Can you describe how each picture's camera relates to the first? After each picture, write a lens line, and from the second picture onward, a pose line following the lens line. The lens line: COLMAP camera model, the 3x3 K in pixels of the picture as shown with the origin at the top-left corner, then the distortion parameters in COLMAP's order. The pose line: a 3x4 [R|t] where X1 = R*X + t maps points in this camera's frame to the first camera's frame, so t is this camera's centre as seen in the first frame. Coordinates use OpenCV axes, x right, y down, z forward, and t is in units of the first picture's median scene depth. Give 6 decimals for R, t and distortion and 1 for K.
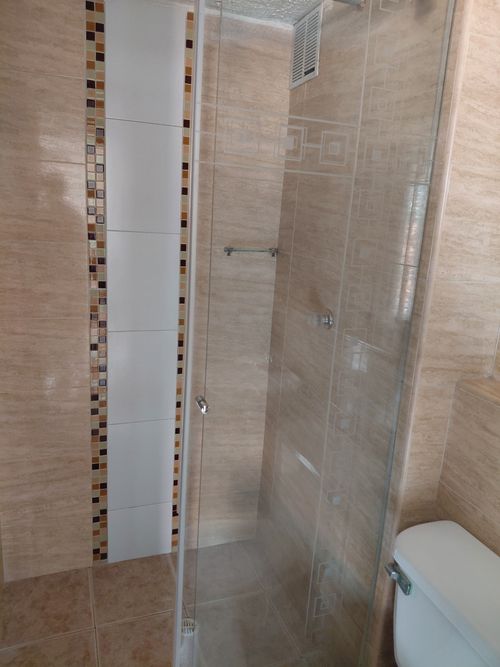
lens RADIAL K [[482.2, 0, 249.8], [0, 482.2, 328.2], [0, 0, 1]] dist [0.016895, -0.048633]
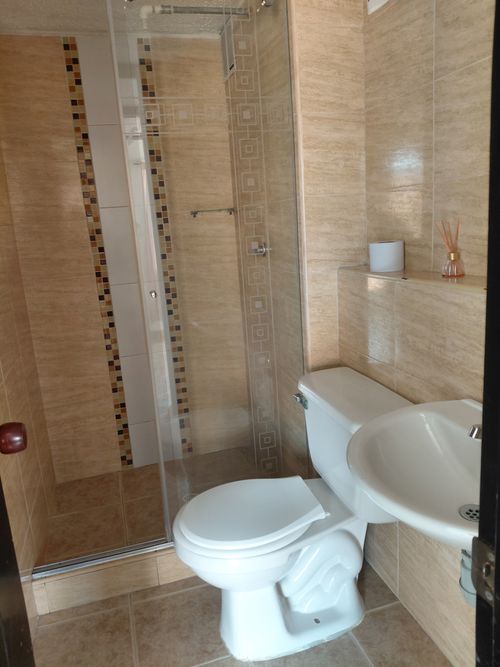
lens RADIAL K [[482.2, 0, 252.5], [0, 482.2, 331.8], [0, 0, 1]] dist [0.016895, -0.048633]
pose [[0.988944, -0.114602, -0.094110, 0.208914], [0.114056, 0.993411, -0.011177, 0.198988], [0.094771, 0.000320, 0.995499, -0.295012]]
